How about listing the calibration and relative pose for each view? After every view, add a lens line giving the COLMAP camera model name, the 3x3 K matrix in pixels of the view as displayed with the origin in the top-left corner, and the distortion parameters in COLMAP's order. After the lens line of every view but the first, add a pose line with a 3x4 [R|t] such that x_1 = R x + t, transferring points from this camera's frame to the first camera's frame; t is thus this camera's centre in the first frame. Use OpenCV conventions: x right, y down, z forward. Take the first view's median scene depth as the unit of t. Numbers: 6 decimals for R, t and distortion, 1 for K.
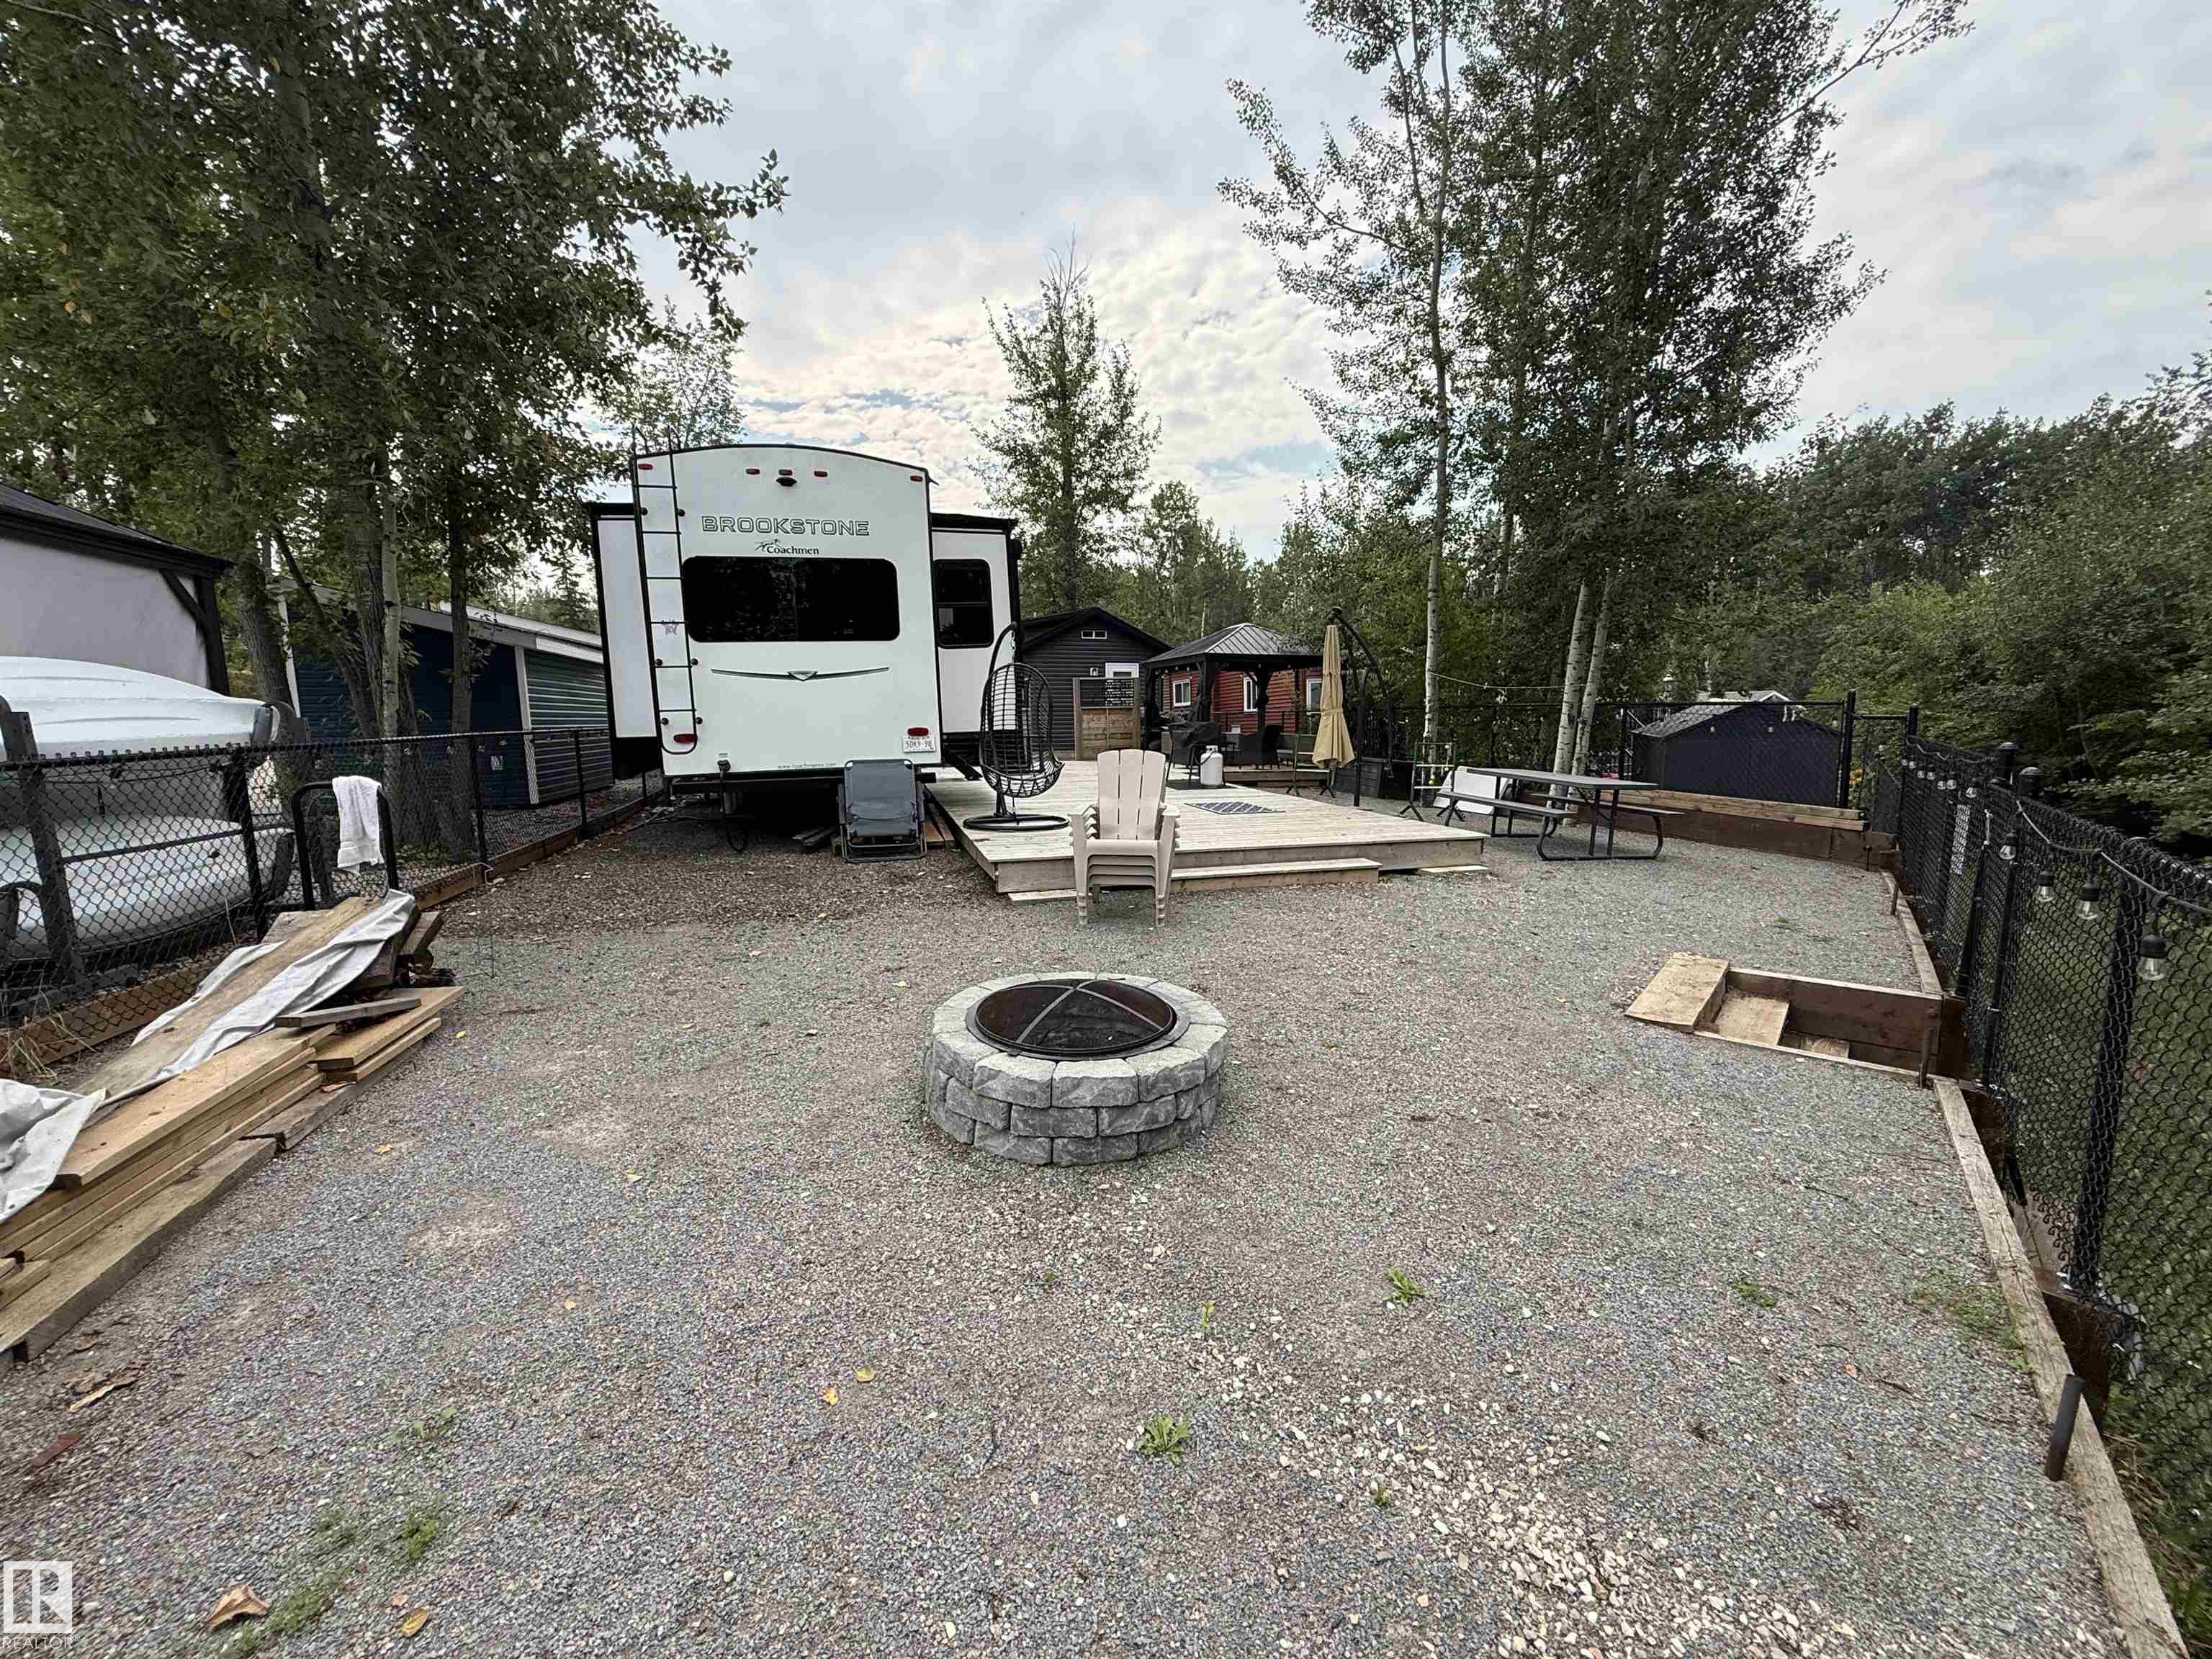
lens RADIAL K [[867.5, 0, 1106.0], [0, 867.5, 829.5], [0, 0, 1]] dist [-0.002150, 0.000182]
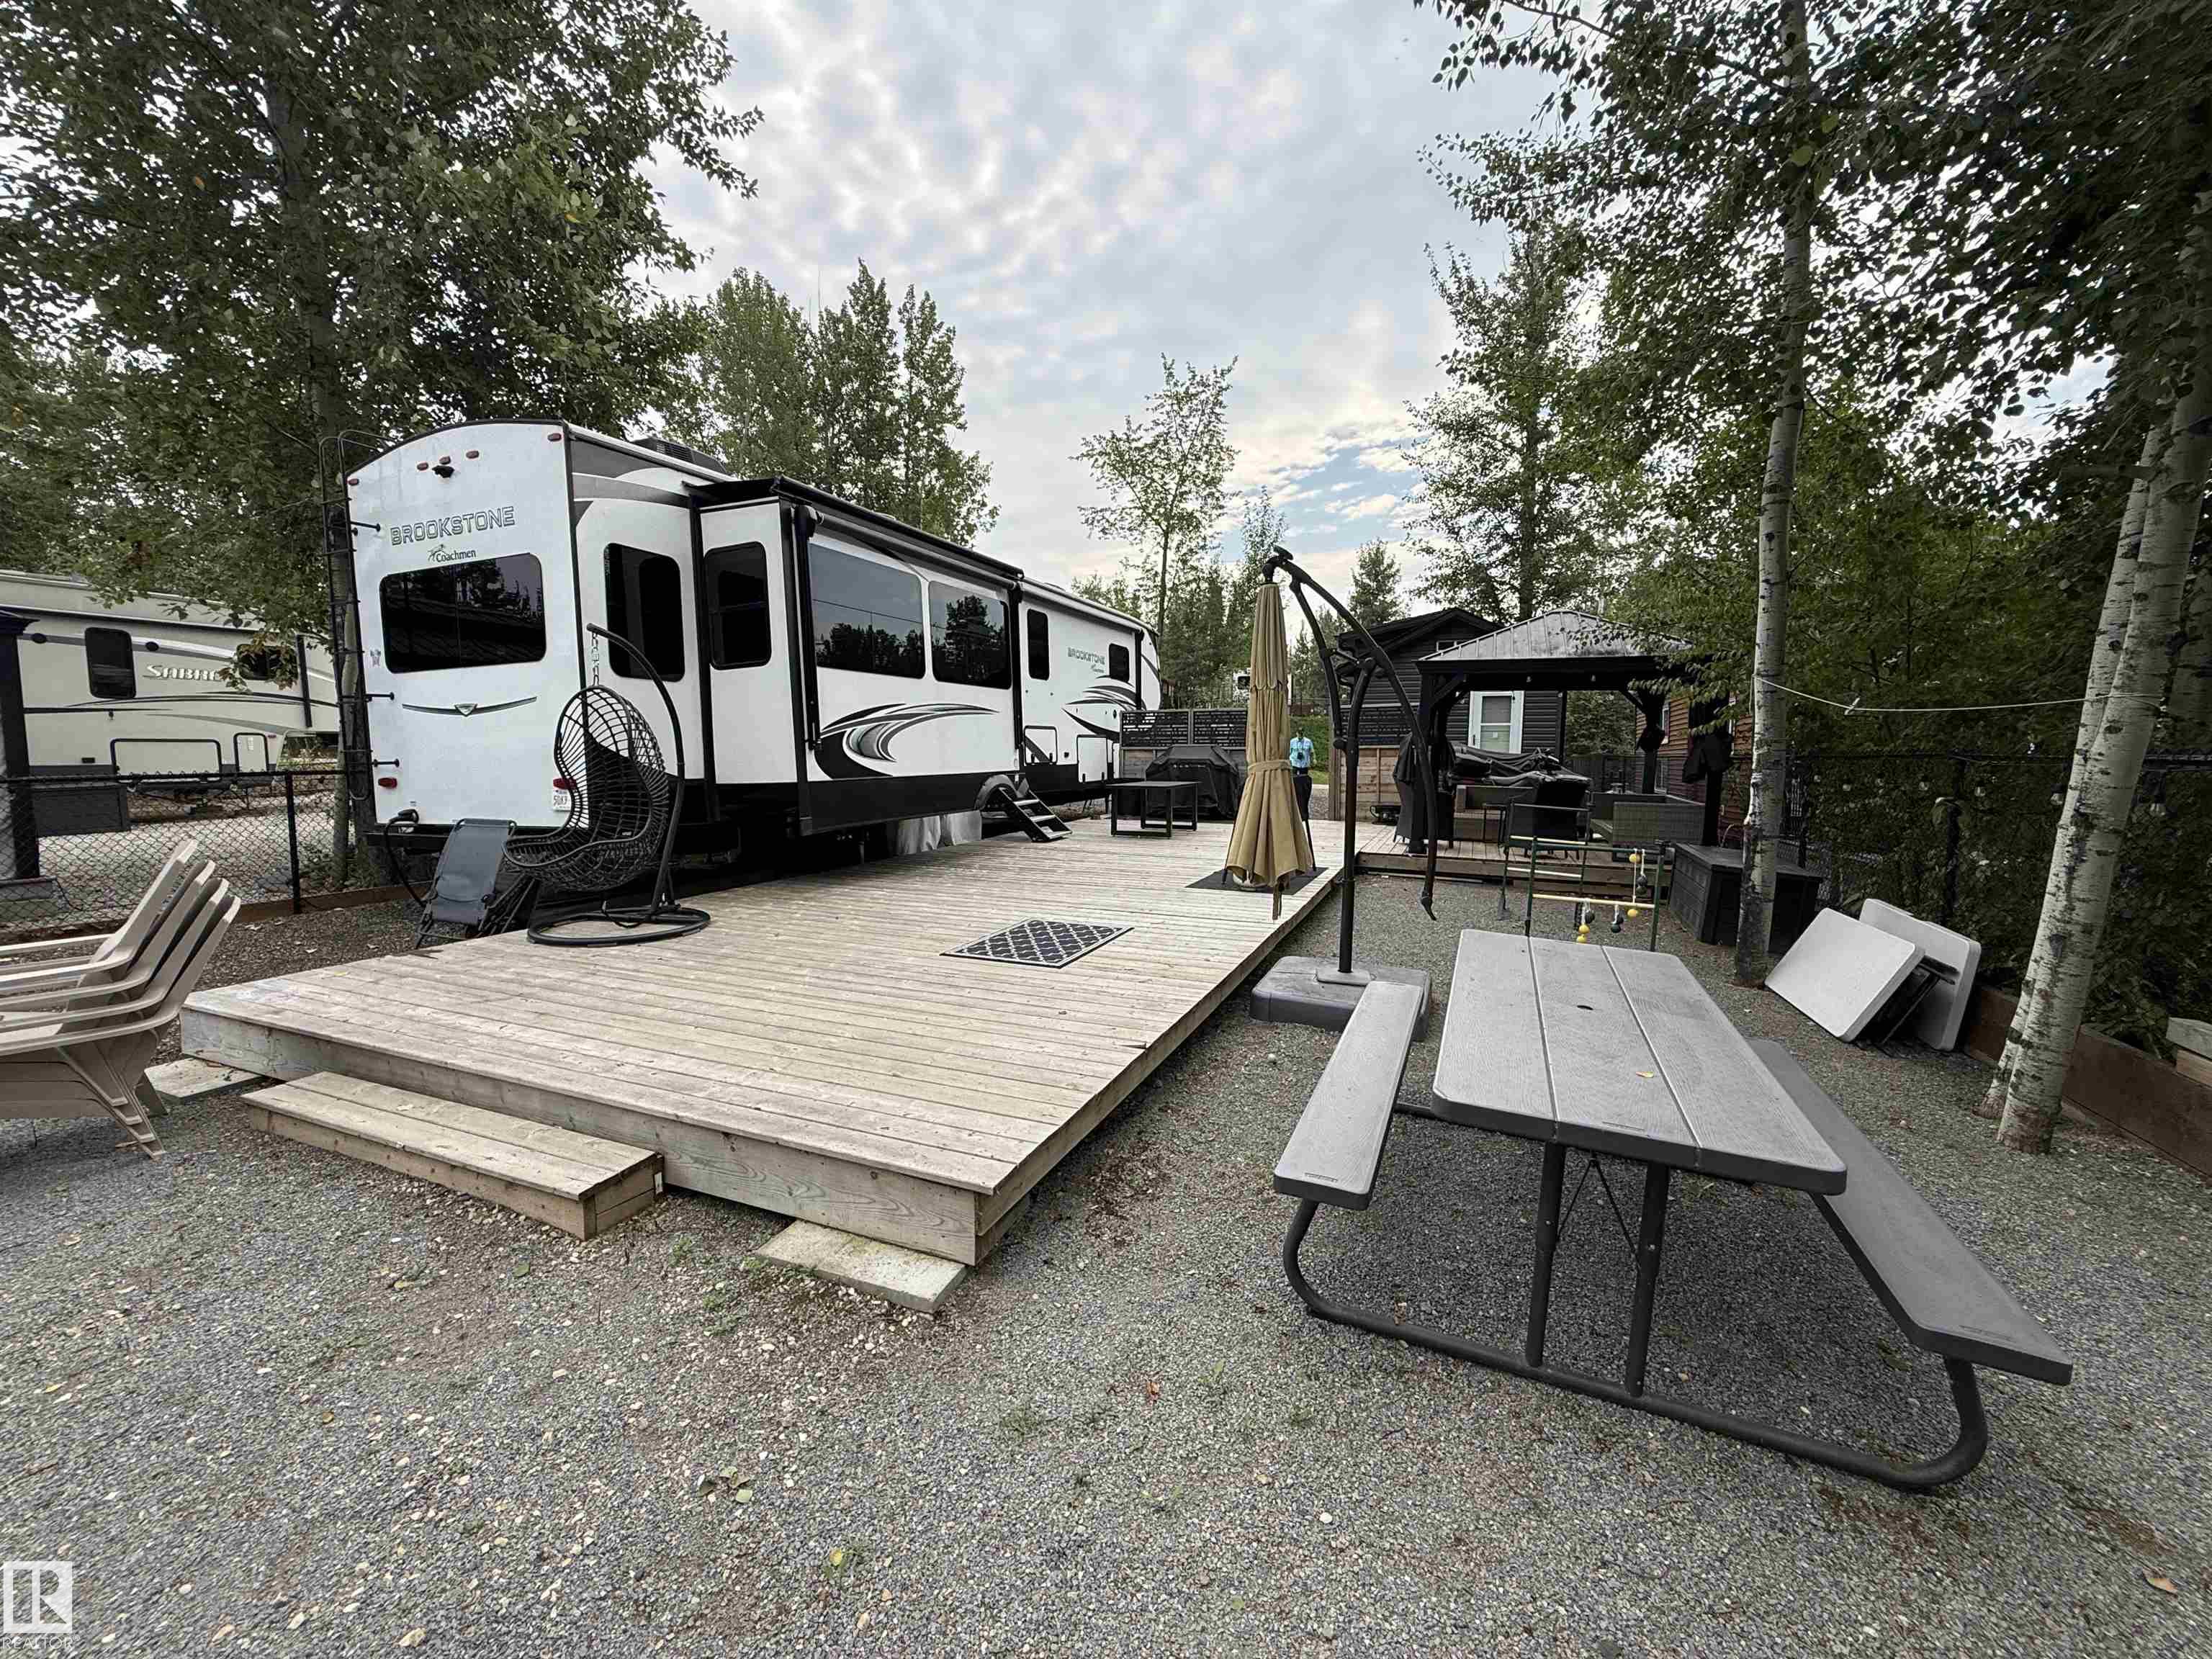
lens RADIAL K [[867.5, 0, 1106.0], [0, 867.5, 829.5], [0, 0, 1]] dist [-0.002150, 0.000182]
pose [[0.786743, 0.069999, -0.613299, 0.601008], [-0.091377, 0.995810, -0.003562, -0.115363], [0.610480, 0.058844, 0.789843, 0.716222]]
